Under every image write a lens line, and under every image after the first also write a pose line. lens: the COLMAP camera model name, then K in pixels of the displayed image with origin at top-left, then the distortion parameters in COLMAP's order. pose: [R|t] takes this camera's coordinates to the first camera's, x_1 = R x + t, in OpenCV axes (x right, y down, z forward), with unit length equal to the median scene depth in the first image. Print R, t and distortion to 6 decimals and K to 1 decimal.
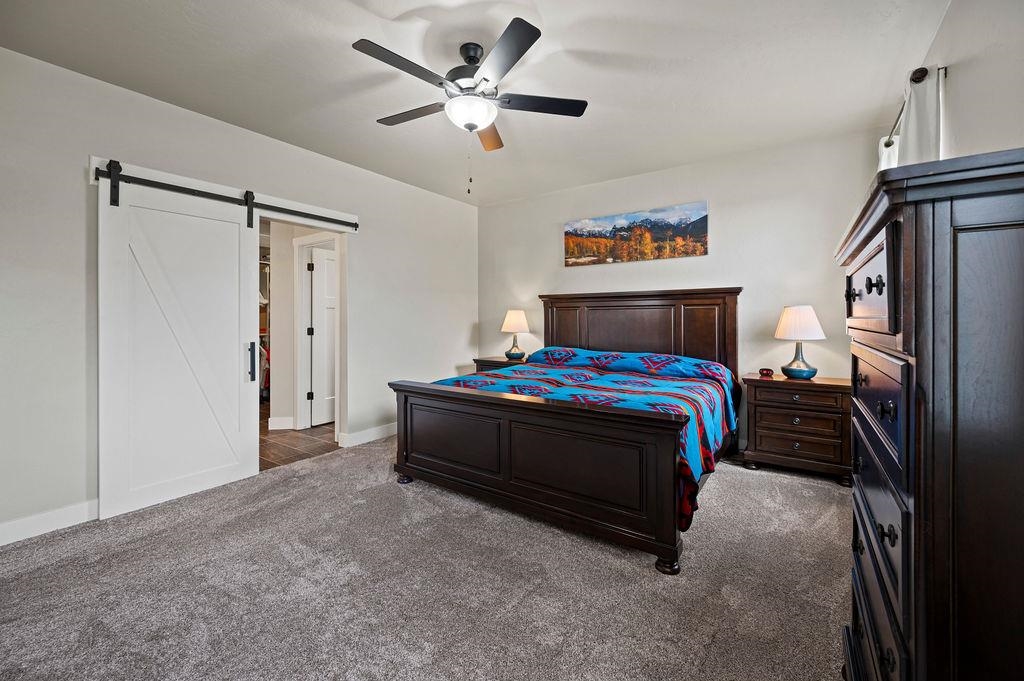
lens RADIAL K [[417.4, 0, 513.9], [0, 417.4, 312.1], [0, 0, 1]] dist [-0.003153, 0.001082]
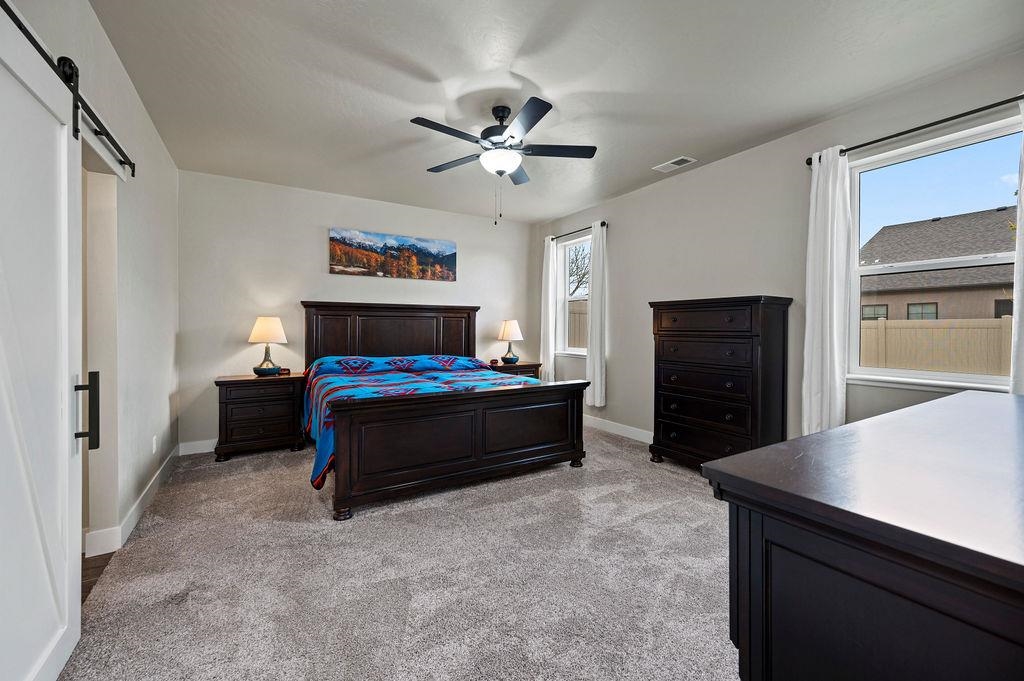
lens RADIAL K [[417.4, 0, 511.7], [0, 417.4, 323.2], [0, 0, 1]] dist [-0.003153, 0.001082]
pose [[0.397869, 0.011485, 0.917370, -0.699410], [-0.016570, 0.999848, -0.005331, 0.005759], [-0.917292, -0.013080, 0.397999, 0.269433]]
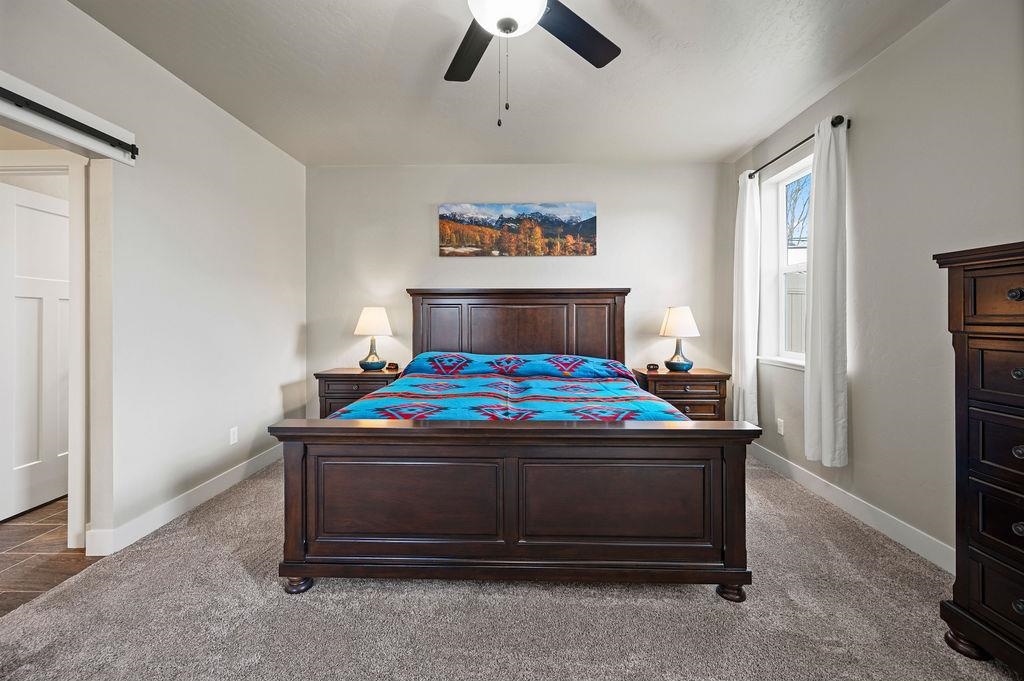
lens RADIAL K [[417.4, 0, 510.5], [0, 417.4, 312.8], [0, 0, 1]] dist [-0.003153, 0.001082]
pose [[0.833357, 0.008080, 0.552676, -0.263013], [-0.008944, 0.999959, -0.001134, 0.006179], [-0.552663, -0.003998, 0.833395, 0.255354]]
